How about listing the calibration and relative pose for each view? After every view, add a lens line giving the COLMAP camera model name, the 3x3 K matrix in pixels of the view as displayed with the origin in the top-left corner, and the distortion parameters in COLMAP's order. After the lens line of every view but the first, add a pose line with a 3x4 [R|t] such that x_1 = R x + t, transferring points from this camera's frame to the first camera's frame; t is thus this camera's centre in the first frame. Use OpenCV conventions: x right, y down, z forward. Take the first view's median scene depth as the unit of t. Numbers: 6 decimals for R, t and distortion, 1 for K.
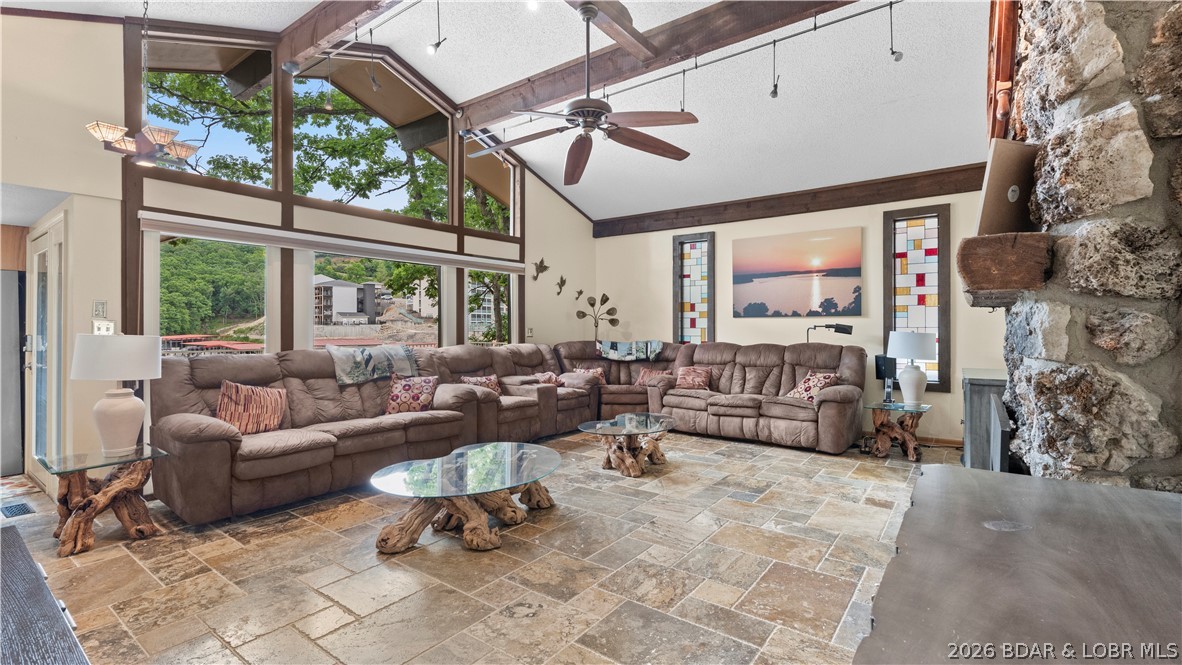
lens RADIAL K [[525.9, 0, 589.0], [0, 525.9, 325.5], [0, 0, 1]] dist [0.000062, 0.000881]
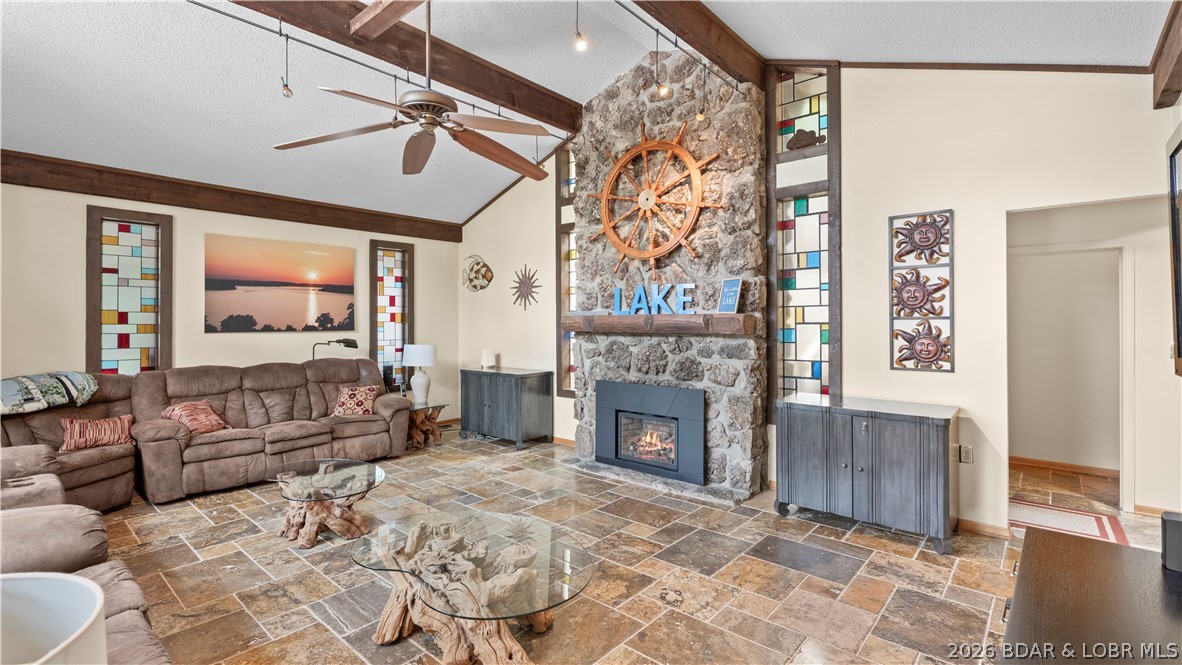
lens RADIAL K [[525.9, 0, 589.0], [0, 525.9, 325.5], [0, 0, 1]] dist [0.000062, 0.000881]
pose [[0.084369, -0.004921, 0.996422, -0.582816], [0.000376, 0.999988, 0.004907, -0.037964], [-0.996435, -0.000040, 0.084370, 0.471667]]
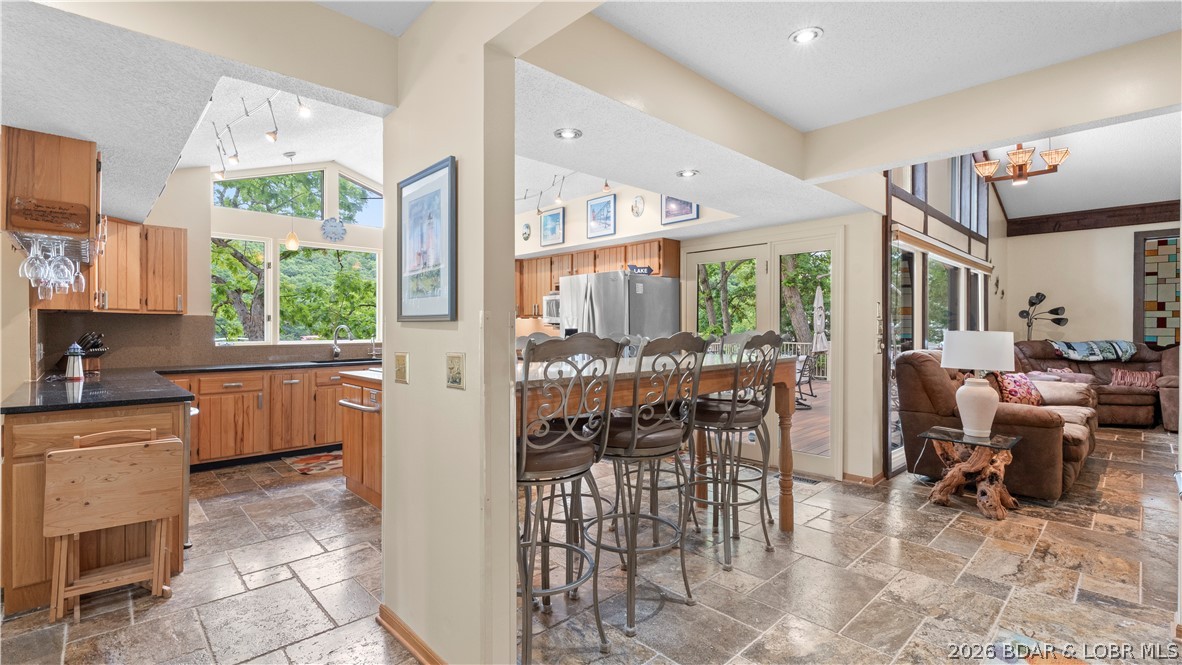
lens RADIAL K [[525.9, 0, 589.0], [0, 525.9, 325.5], [0, 0, 1]] dist [0.000062, 0.000881]
pose [[0.984766, 0.000508, -0.173884, -0.902418], [-0.000866, 0.999998, -0.001982, 0.004572], [0.173883, 0.002103, 0.984764, -0.169097]]
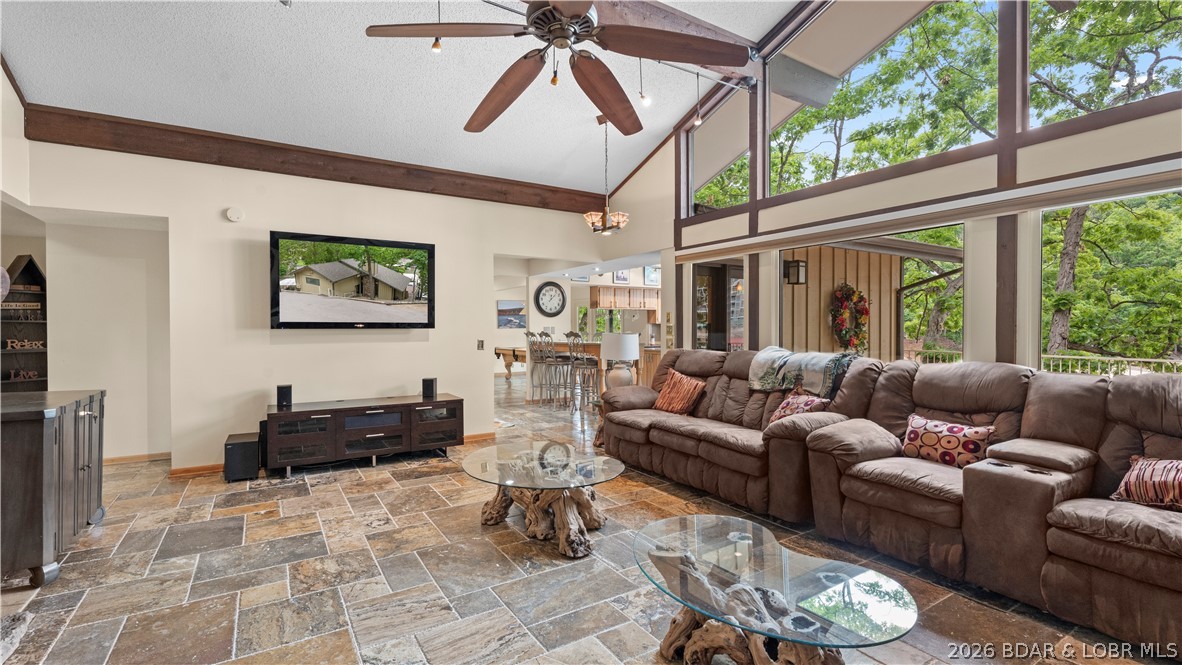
lens RADIAL K [[525.9, 0, 589.0], [0, 525.9, 325.5], [0, 0, 1]] dist [0.000062, 0.000881]
pose [[-0.365326, -0.005062, -0.930866, 0.444737], [0.005075, 0.999960, -0.007430, 0.002502], [0.930866, -0.007439, -0.365286, 0.904082]]
